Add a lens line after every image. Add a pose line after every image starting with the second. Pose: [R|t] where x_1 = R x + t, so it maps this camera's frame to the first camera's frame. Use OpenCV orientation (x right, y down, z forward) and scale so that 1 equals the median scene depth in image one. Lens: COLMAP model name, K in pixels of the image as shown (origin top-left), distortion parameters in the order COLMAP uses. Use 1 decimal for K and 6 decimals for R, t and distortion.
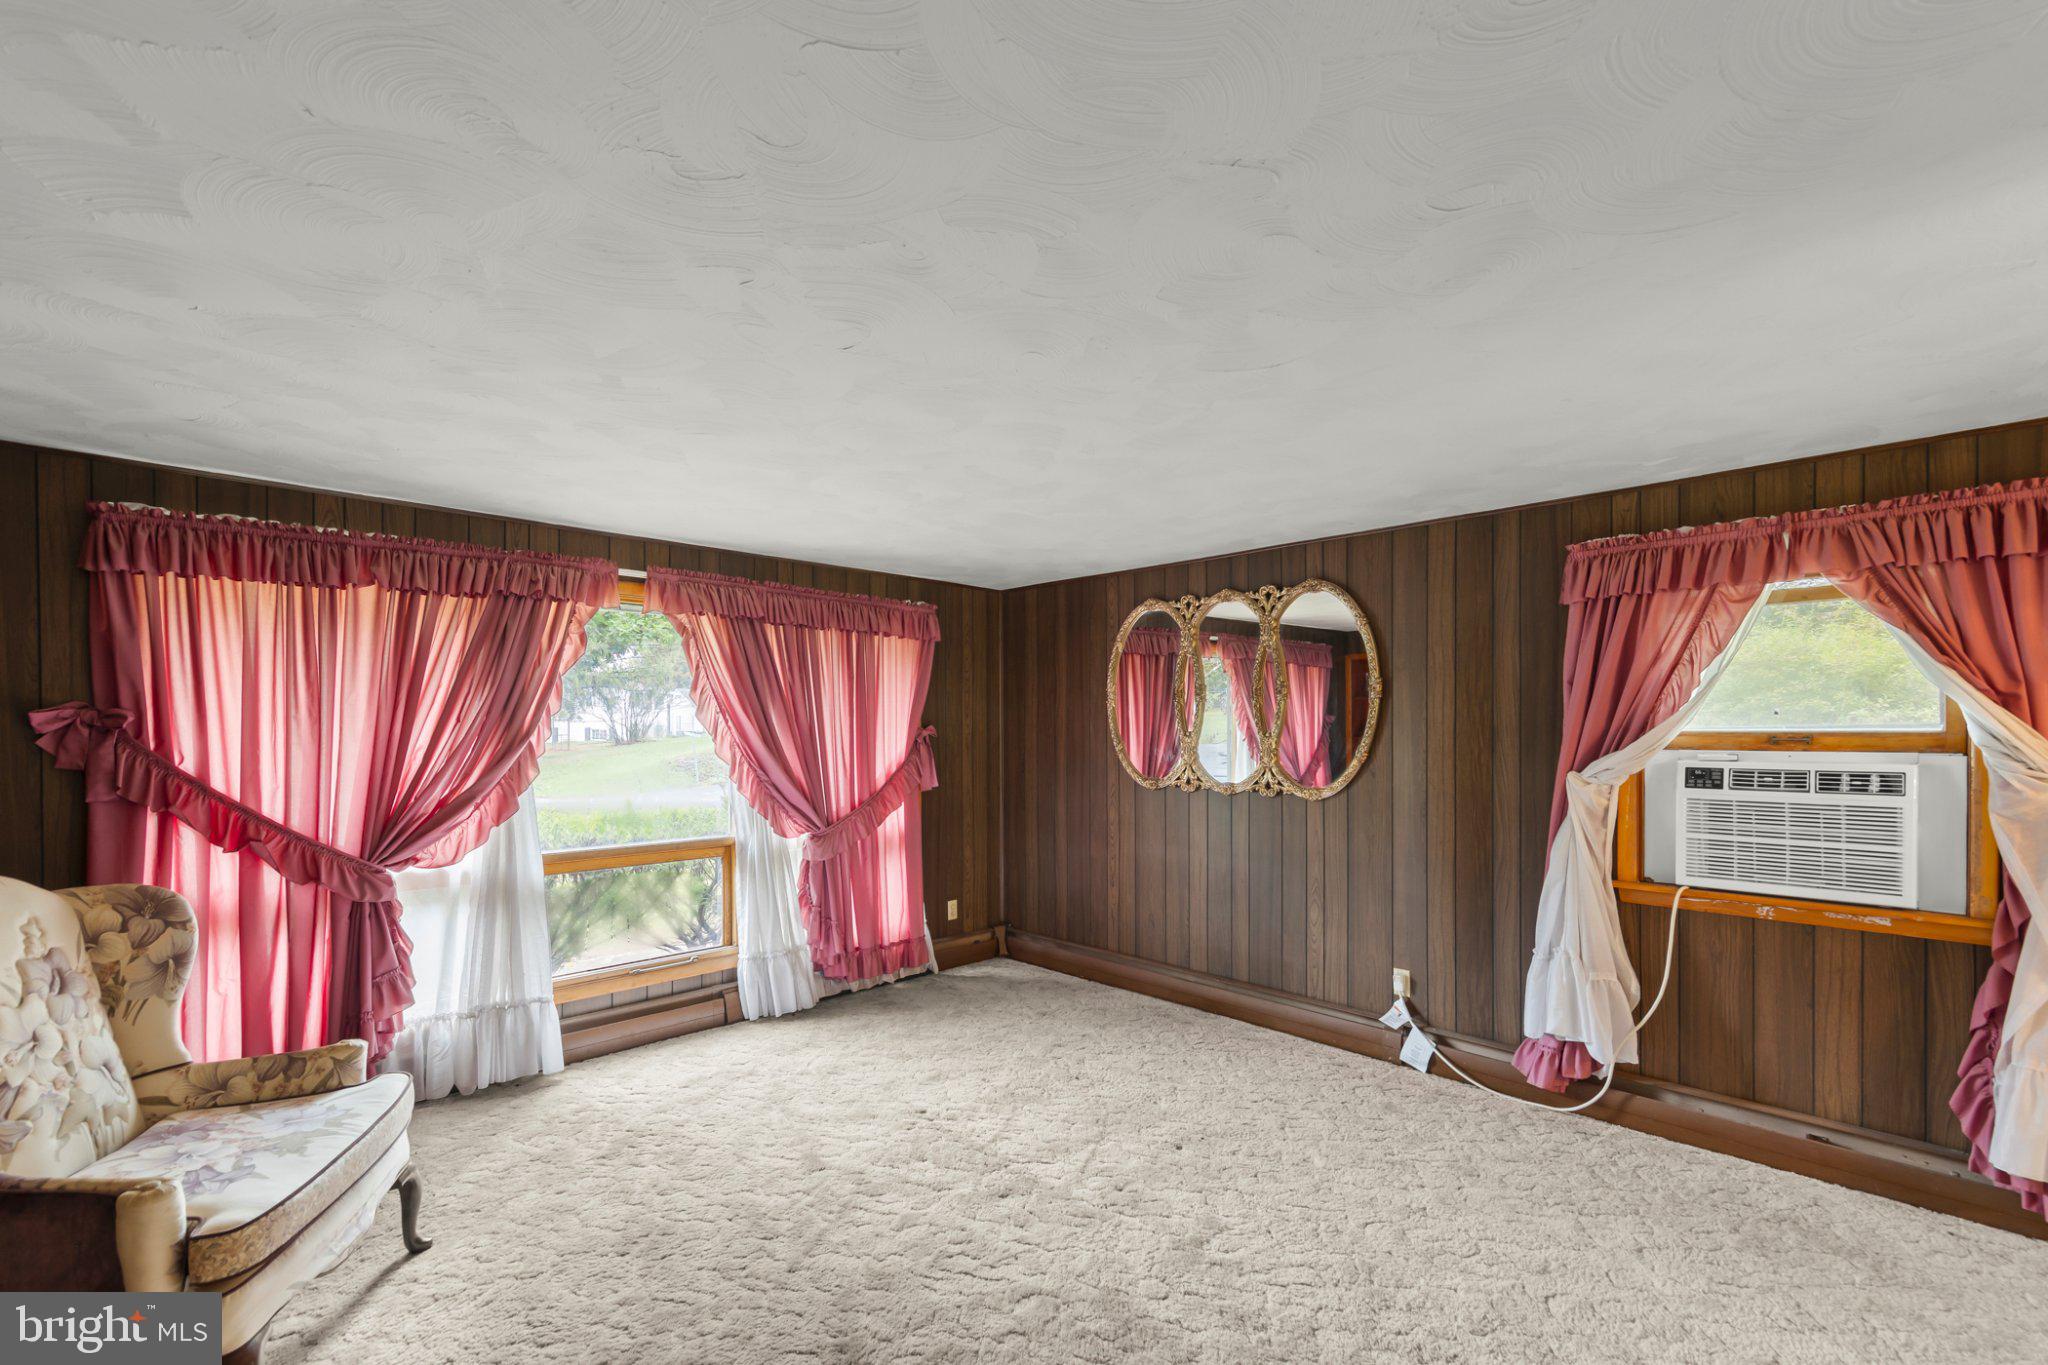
lens RADIAL K [[881.5, 0, 1023.4], [0, 881.5, 735.8], [0, 0, 1]] dist [-0.000335, -0.000136]
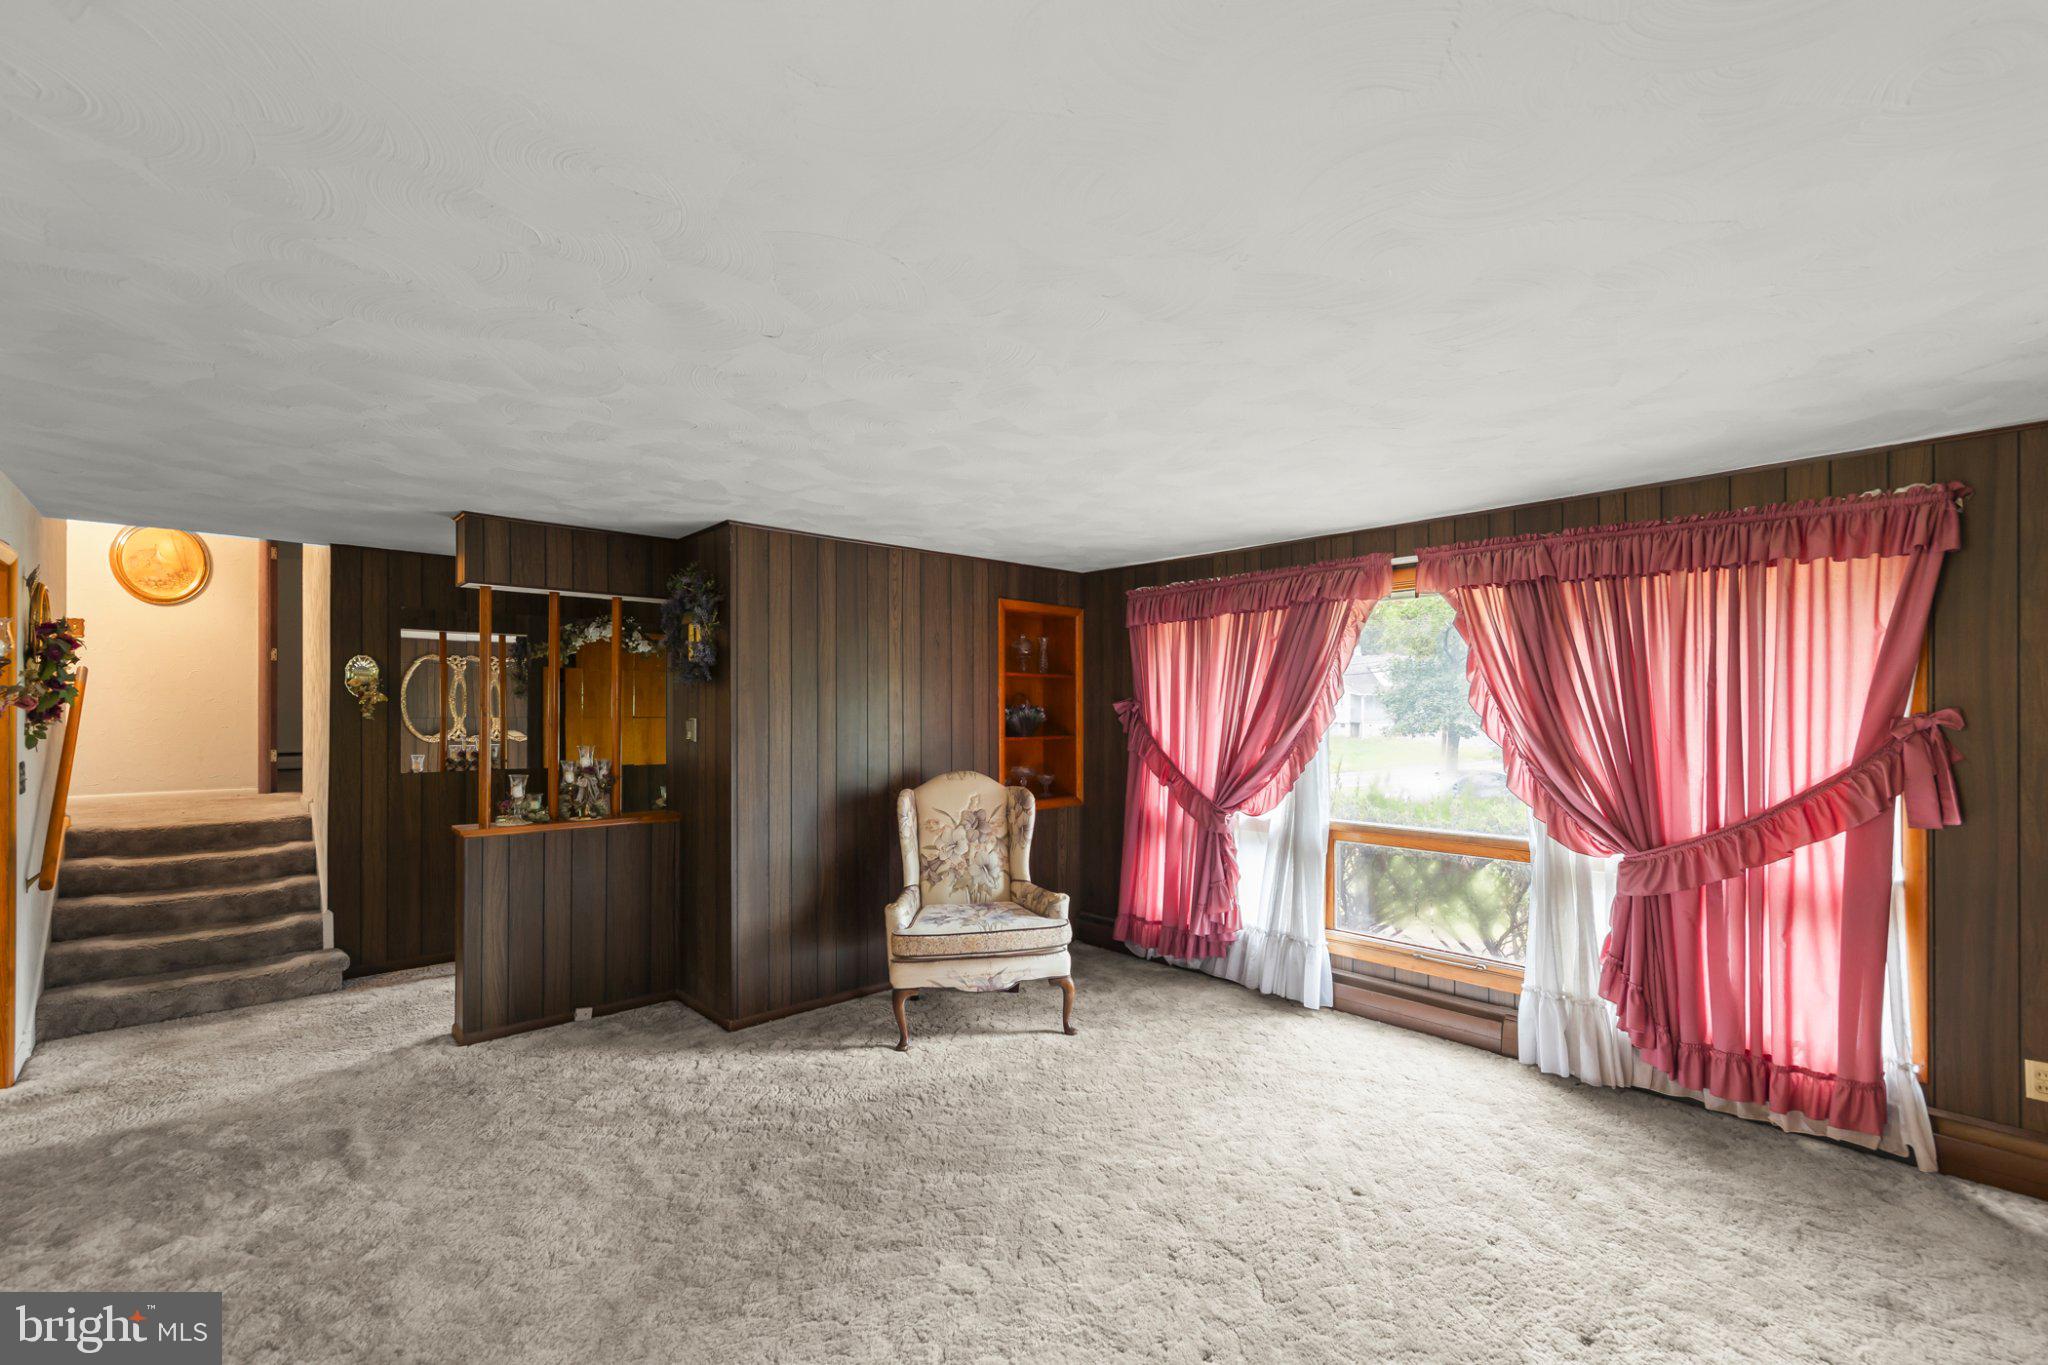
lens RADIAL K [[858.3, 0, 1018.6], [0, 858.3, 695.4], [0, 0, 1]] dist [0.001708, 0.000320]
pose [[-0.027671, -0.014845, -0.999507, 0.544408], [-0.006379, 0.999872, -0.014674, -0.010135], [0.999597, 0.005970, -0.027762, 0.567283]]
